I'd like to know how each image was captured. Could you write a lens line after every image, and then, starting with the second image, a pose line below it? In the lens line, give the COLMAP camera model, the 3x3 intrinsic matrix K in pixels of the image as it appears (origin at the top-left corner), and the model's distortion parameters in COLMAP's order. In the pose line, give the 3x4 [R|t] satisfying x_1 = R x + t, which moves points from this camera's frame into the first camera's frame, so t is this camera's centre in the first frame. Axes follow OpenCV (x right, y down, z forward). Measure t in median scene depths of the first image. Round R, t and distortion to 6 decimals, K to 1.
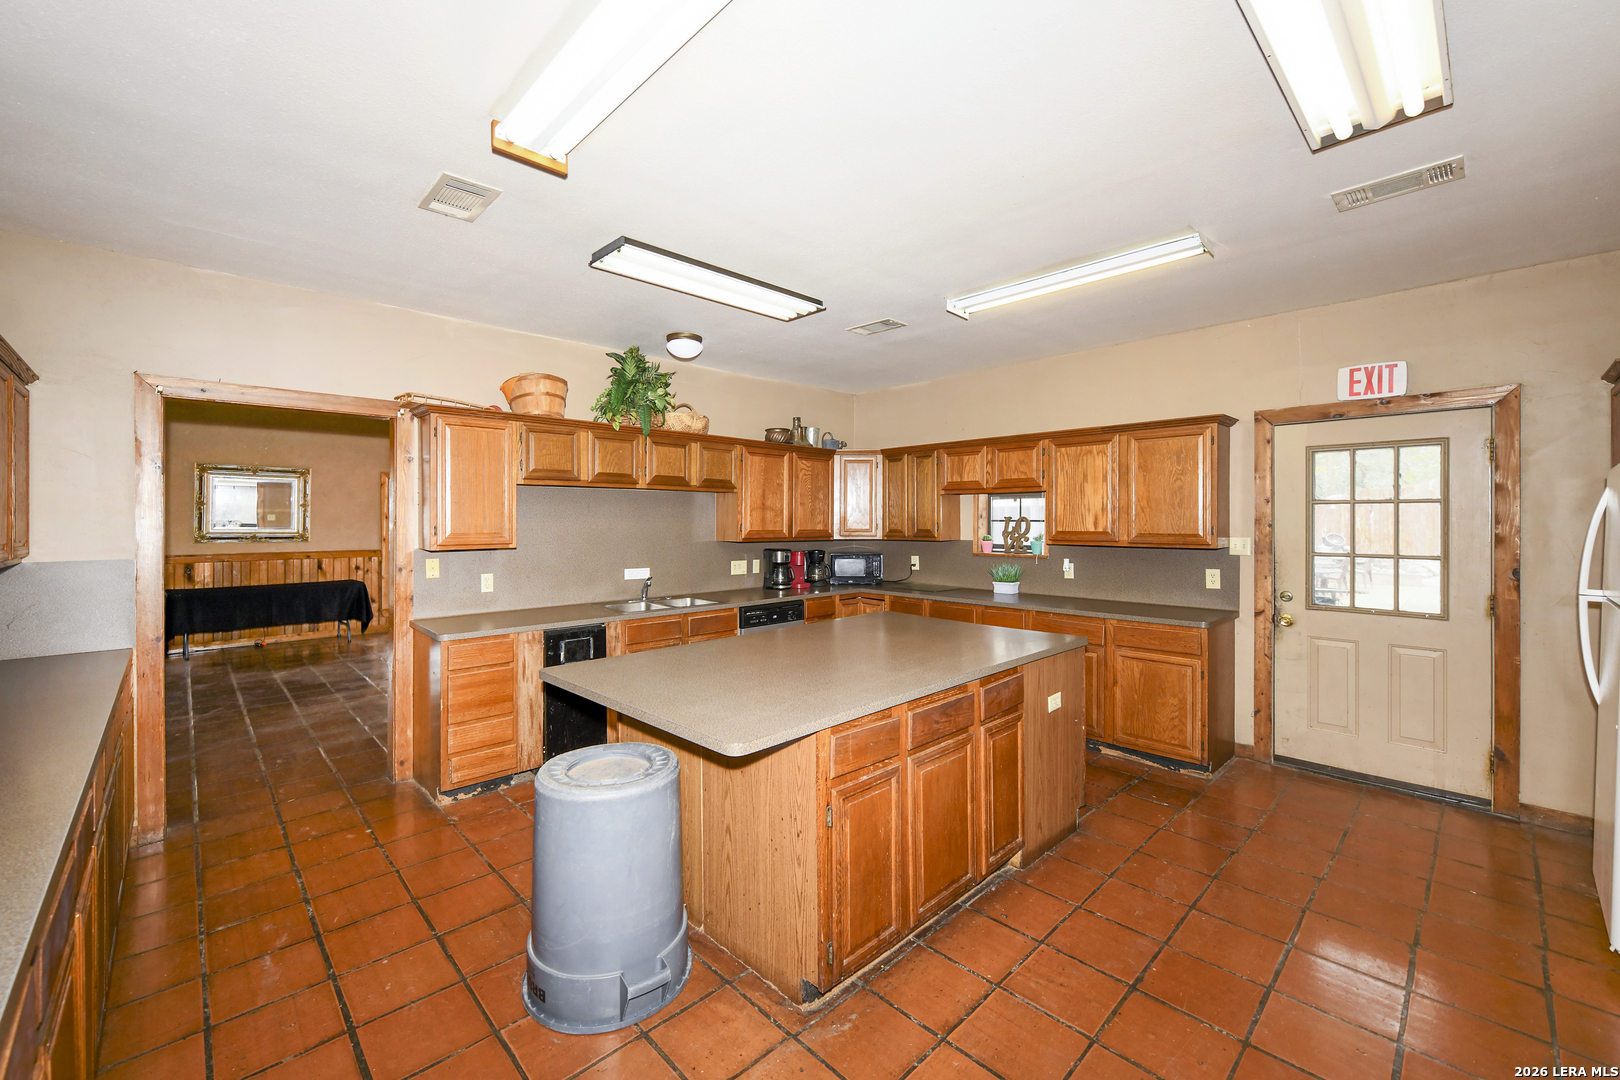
lens RADIAL K [[650.8, 0, 807.1], [0, 650.8, 520.1], [0, 0, 1]] dist [0.000371, 0.000096]
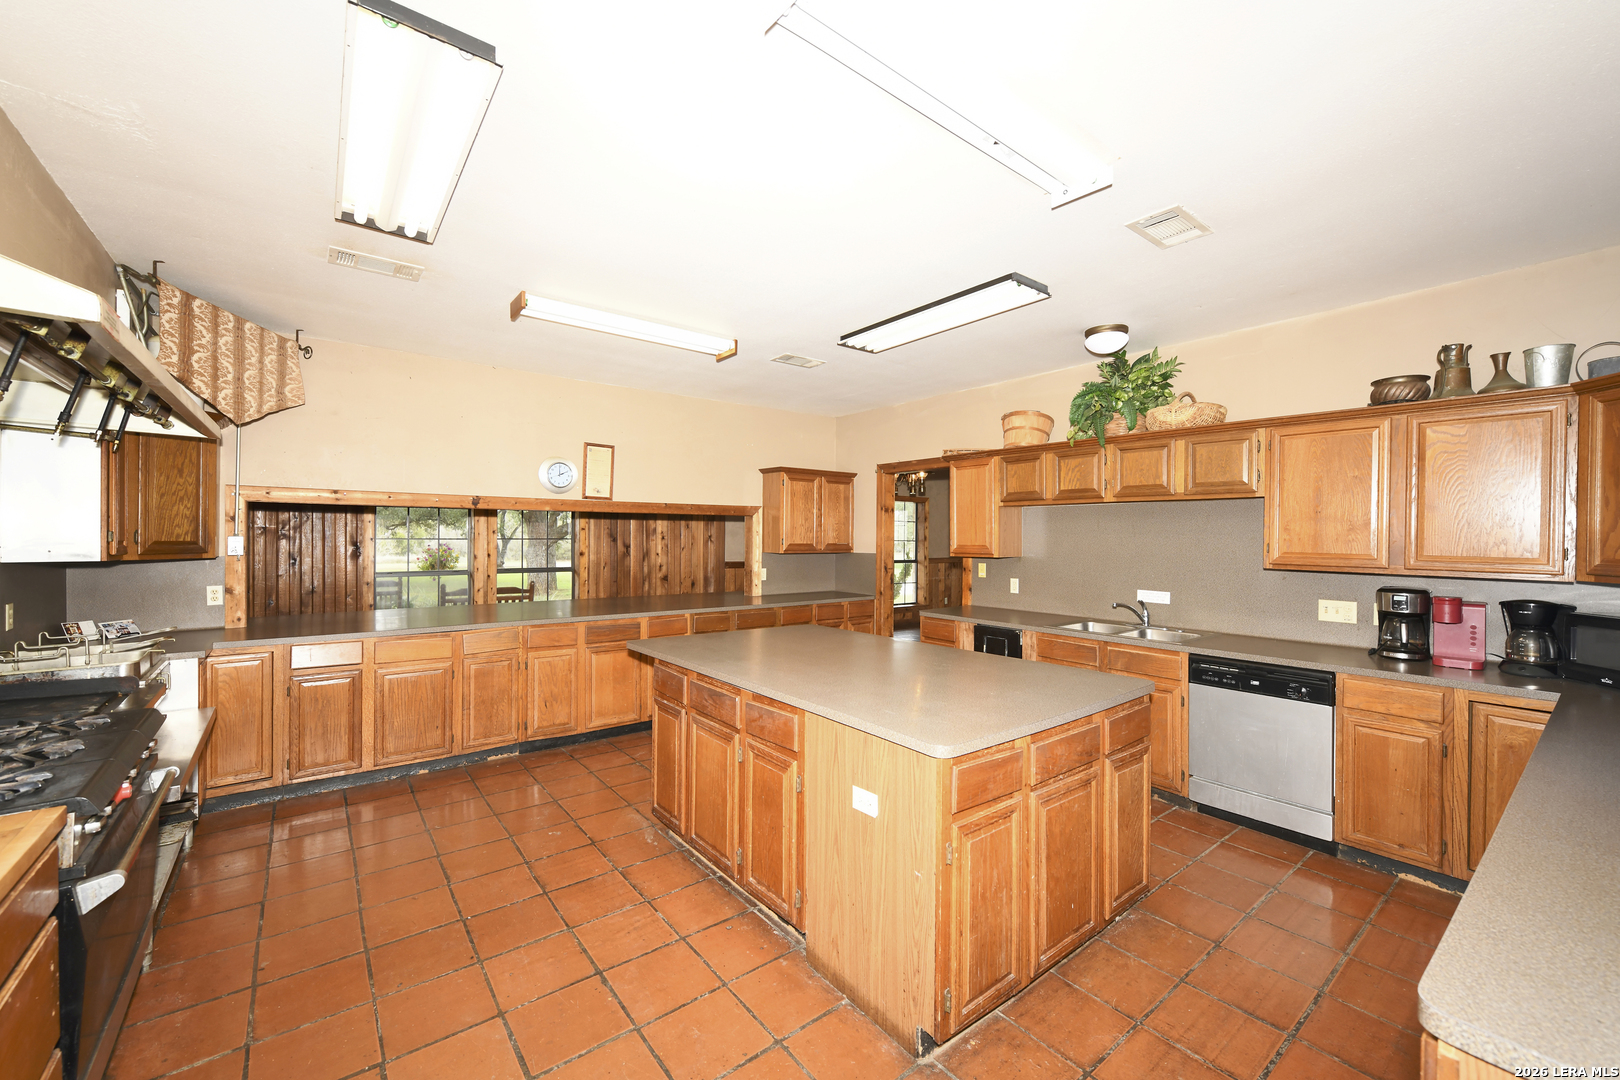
lens RADIAL K [[642.1, 0, 814.3], [0, 642.1, 539.5], [0, 0, 1]] dist [0.001357, 0.000026]
pose [[-0.095417, 0.007142, -0.995412, 0.754081], [-0.006969, 0.999945, 0.007842, 0.000923], [0.995413, 0.007686, -0.095362, 0.723378]]
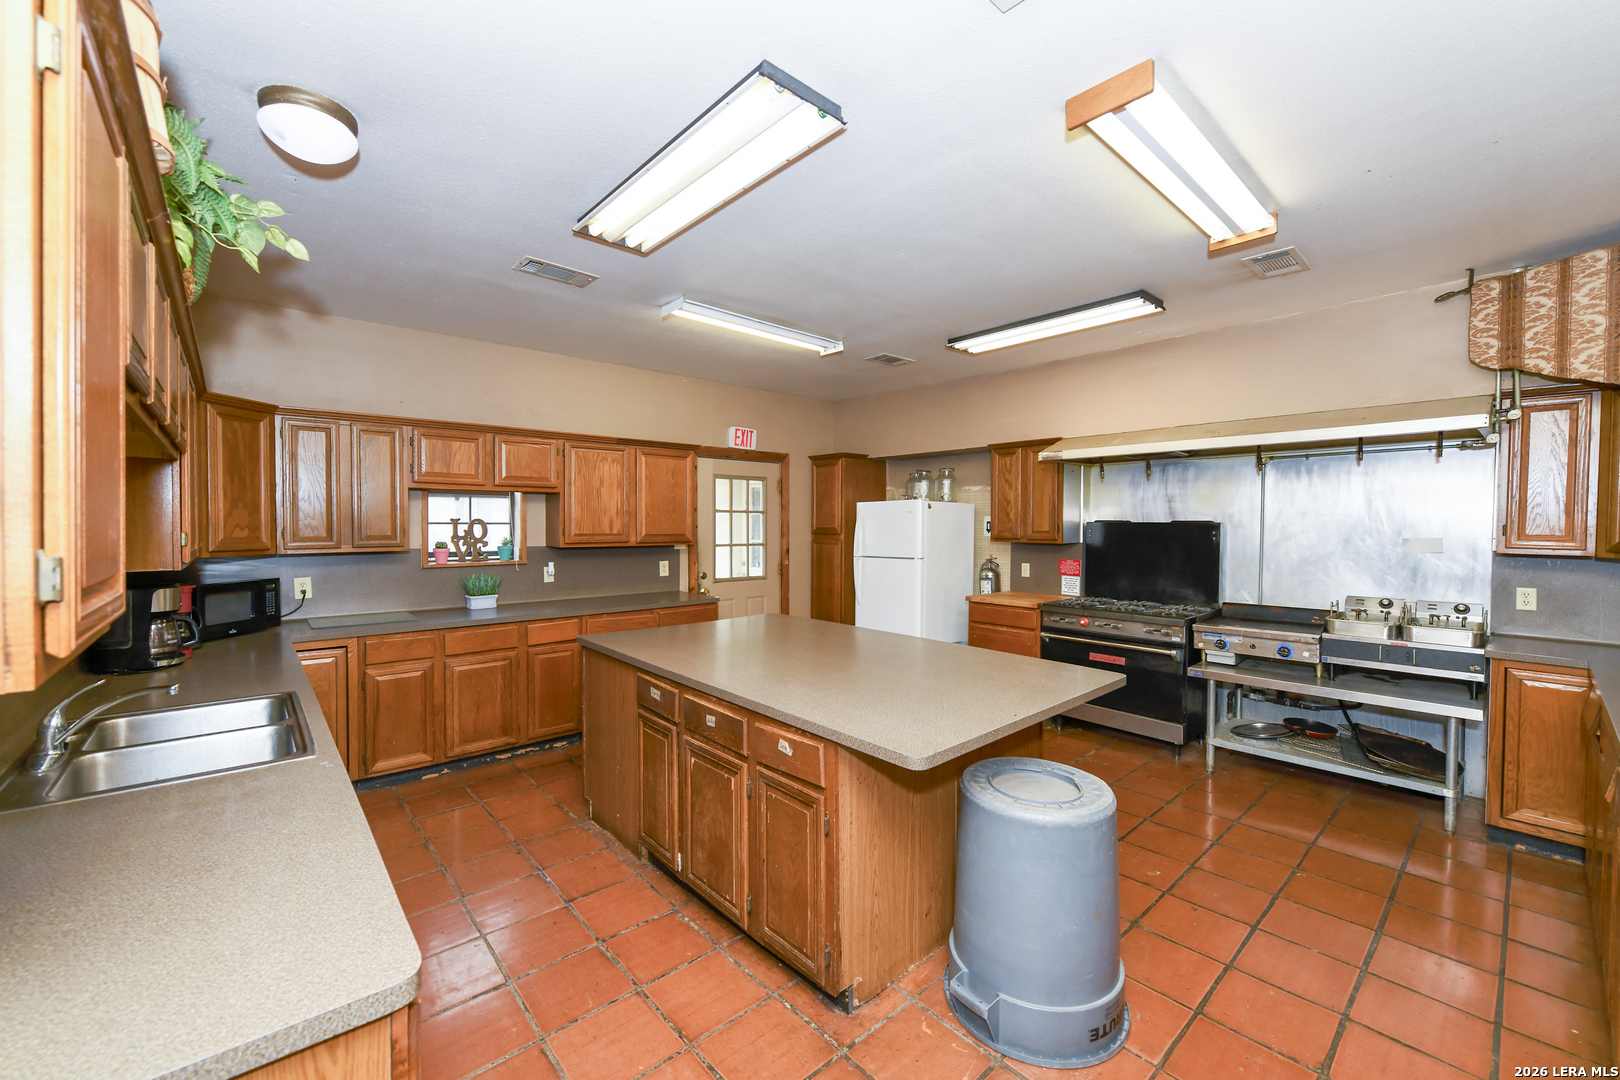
lens RADIAL K [[644.9, 0, 799.7], [0, 644.9, 532.6], [0, 0, 1]] dist [0.001169, 0.000189]
pose [[0.047302, -0.013389, 0.998791, -0.650470], [-0.001875, 0.999907, 0.013493, 0.001465], [-0.998879, -0.002511, 0.047272, 0.675214]]
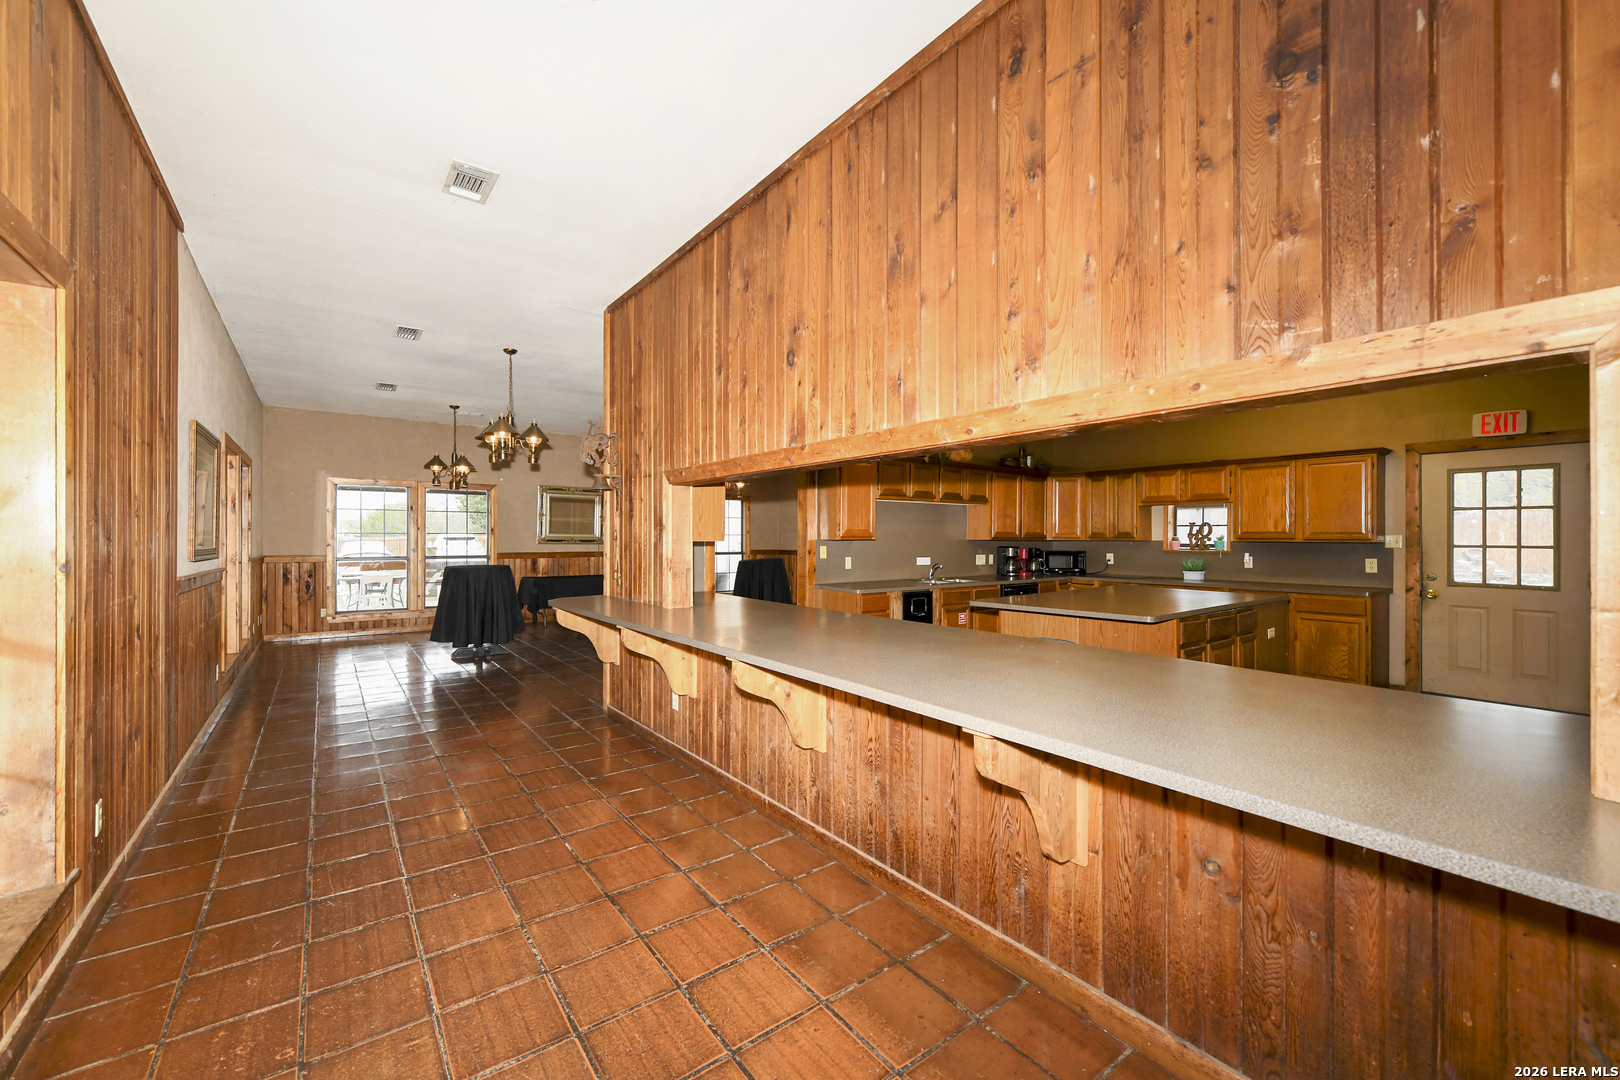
lens RADIAL K [[626.1, 0, 803.0], [0, 626.1, 532.0], [0, 0, 1]] dist [-0.008905, 0.000079]
pose [[0.990060, 0.002922, -0.140612, -0.383794], [-0.003847, 0.999973, -0.006311, 0.032466], [0.140590, 0.006789, 0.990045, -0.472675]]
